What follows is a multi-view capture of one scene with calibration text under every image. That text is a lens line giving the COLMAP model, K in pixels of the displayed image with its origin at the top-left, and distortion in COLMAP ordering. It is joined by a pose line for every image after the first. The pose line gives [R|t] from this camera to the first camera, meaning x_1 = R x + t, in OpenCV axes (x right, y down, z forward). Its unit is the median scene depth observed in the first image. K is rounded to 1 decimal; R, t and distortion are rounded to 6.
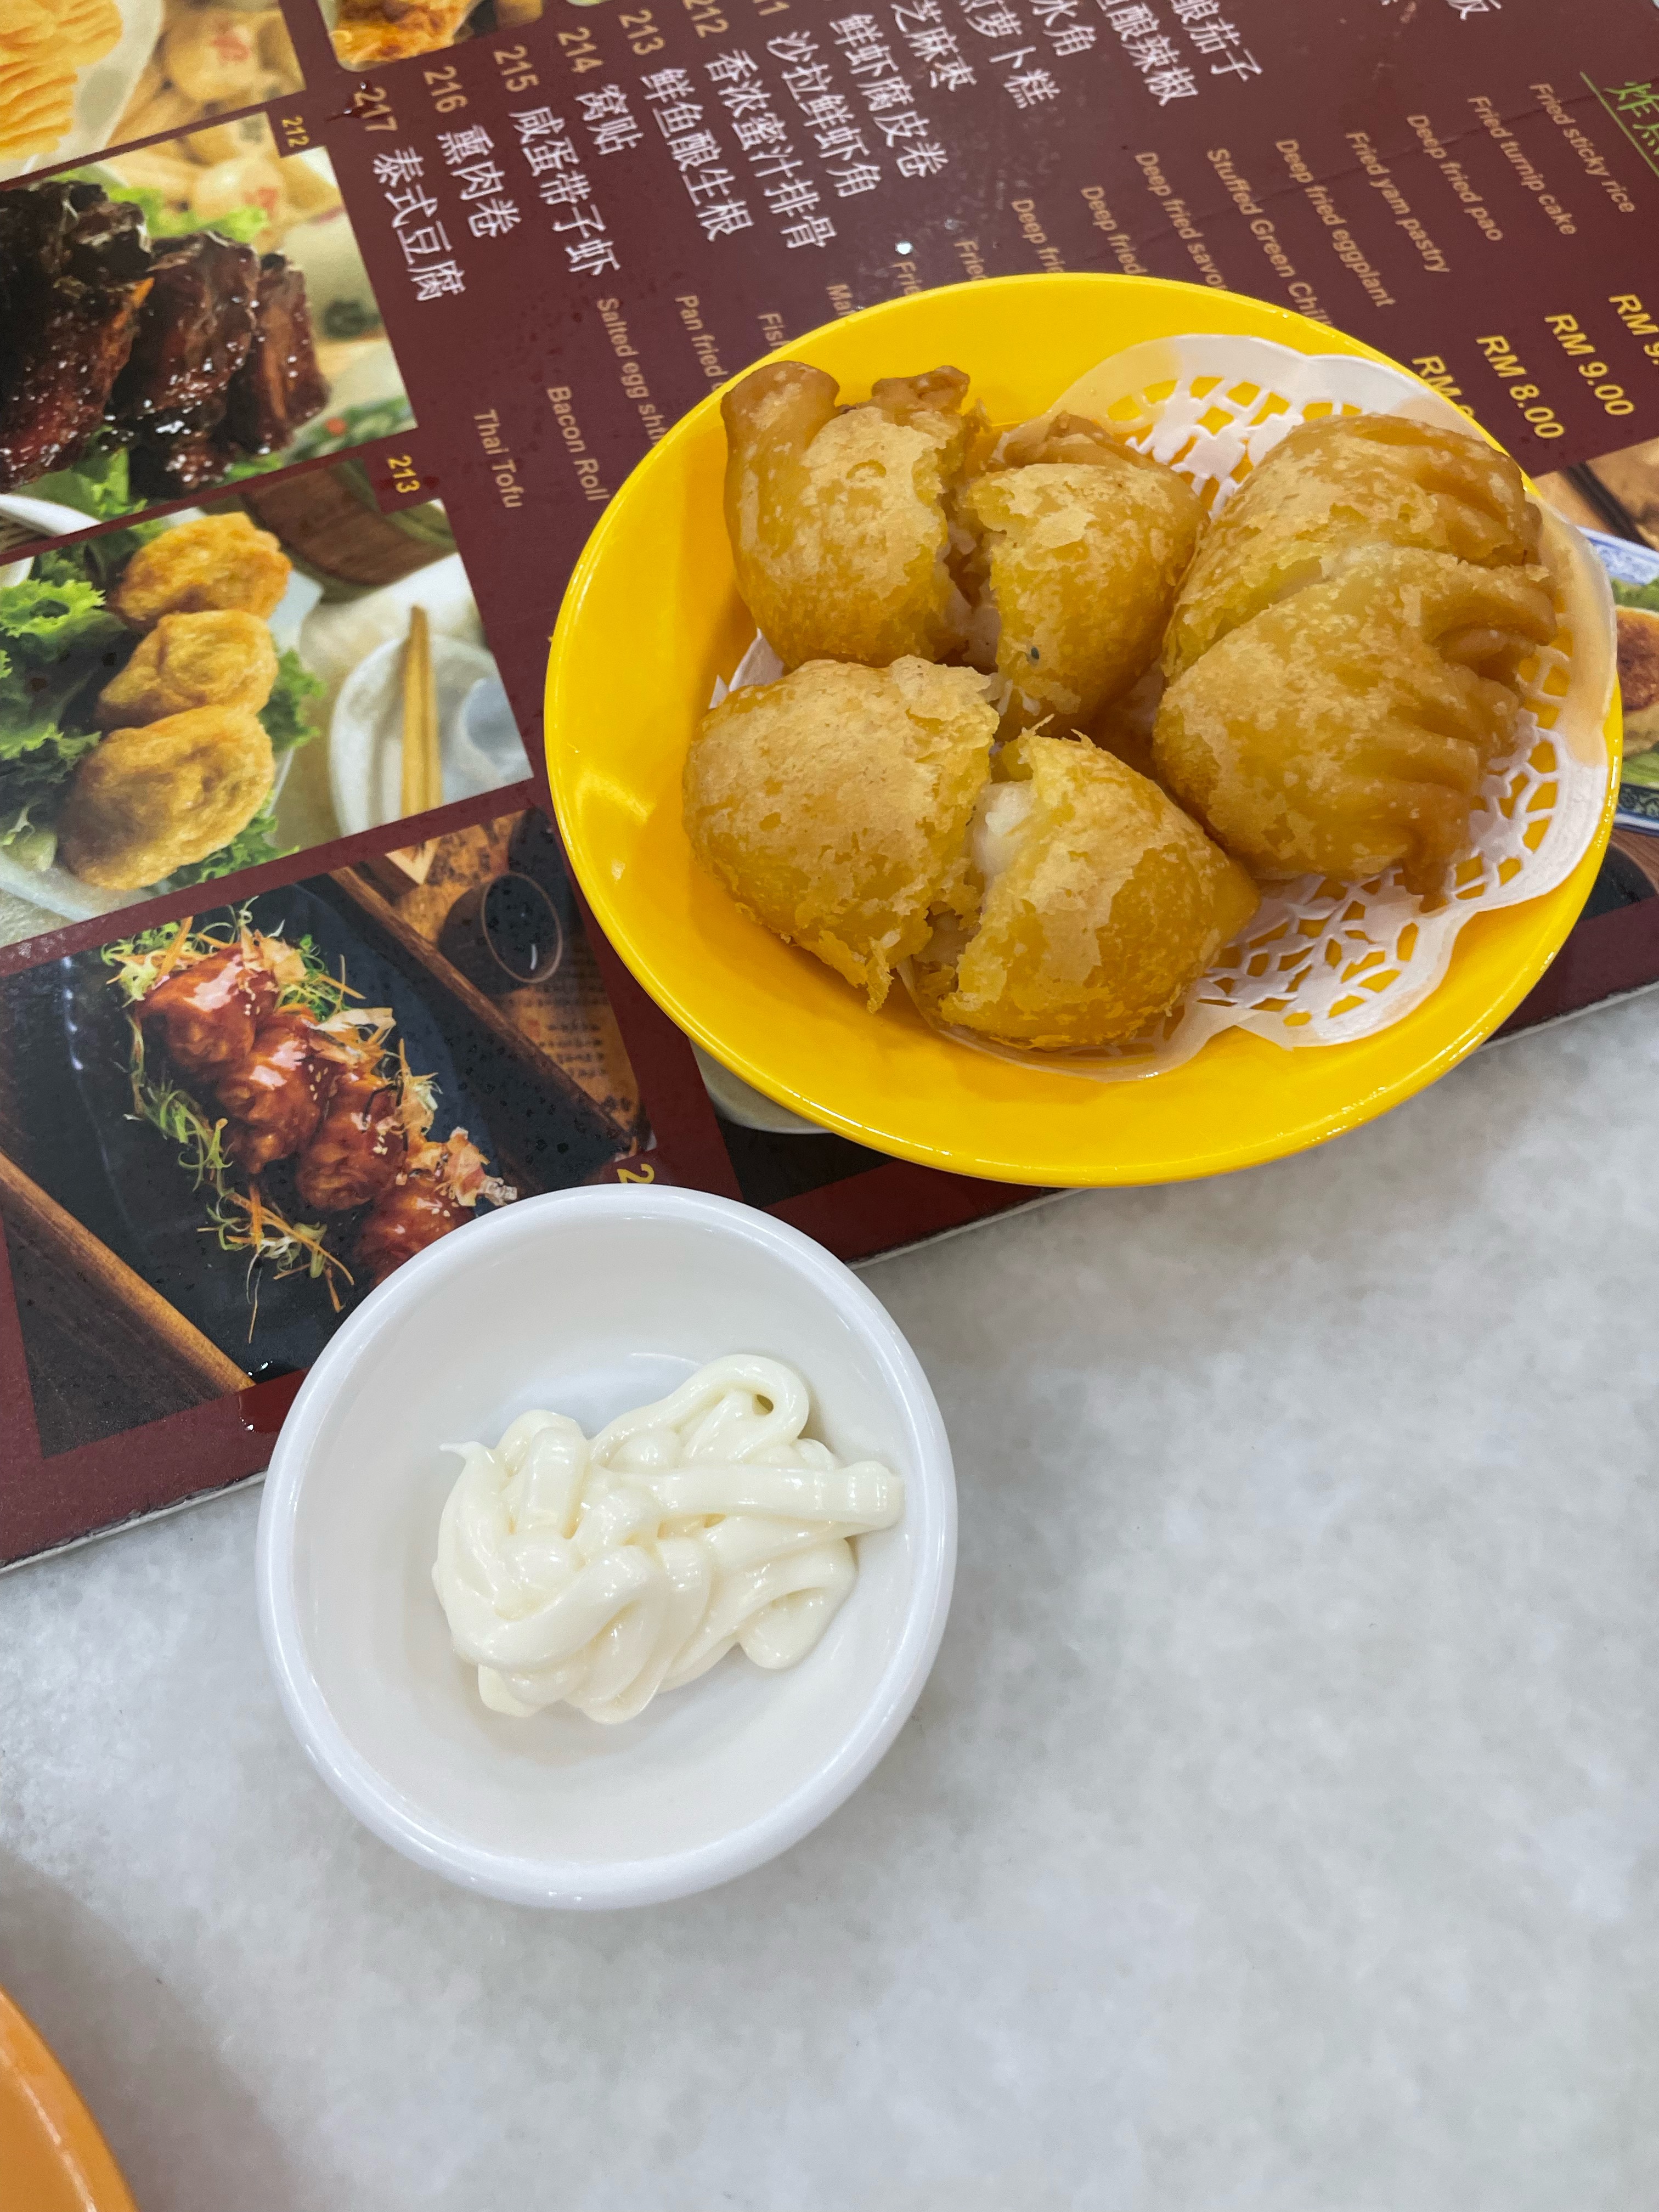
lens RADIAL K [[1691.6, 0, 833.8], [0, 1691.6, 1106.5], [0, 0, 1]] dist [0.068311, -0.071023]
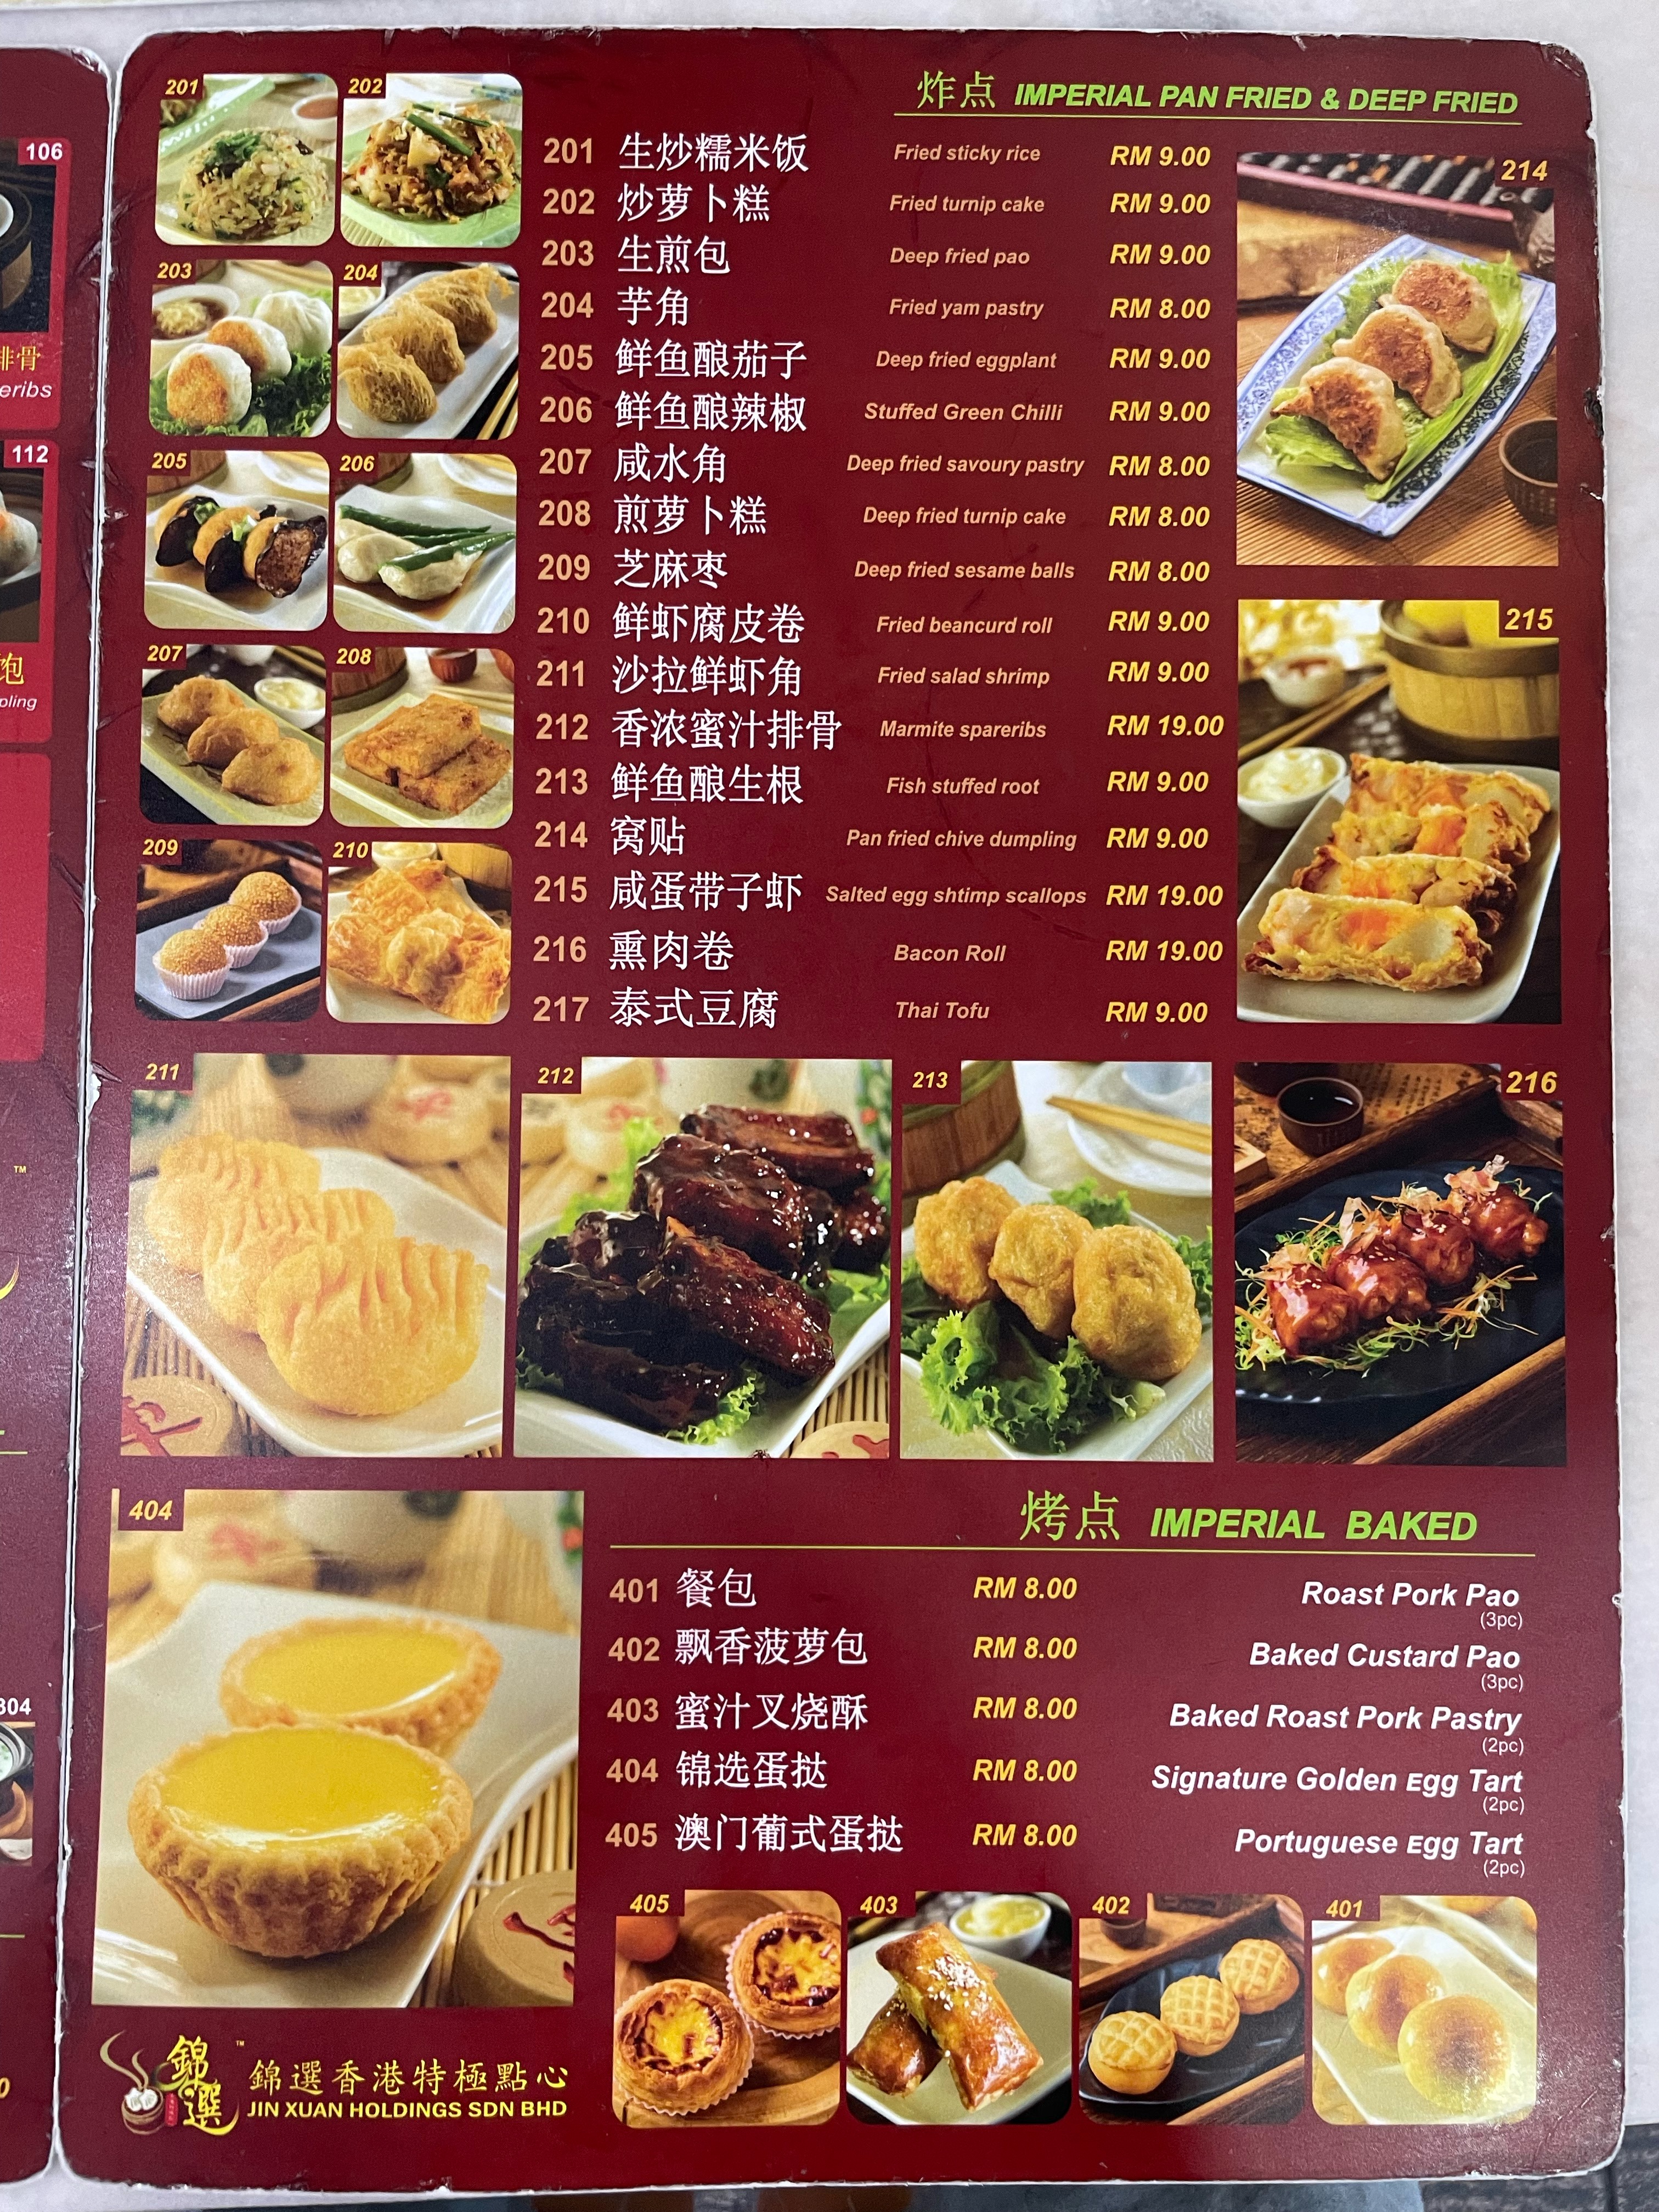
lens RADIAL K [[1691.6, 0, 828.6], [0, 1691.6, 1111.6], [0, 0, 1]] dist [0.068311, -0.071023]
pose [[0.245478, -0.938363, -0.243342, 0.023634], [0.894442, 0.316034, -0.316381, -0.005153], [0.373784, -0.139991, 0.916890, -0.190152]]
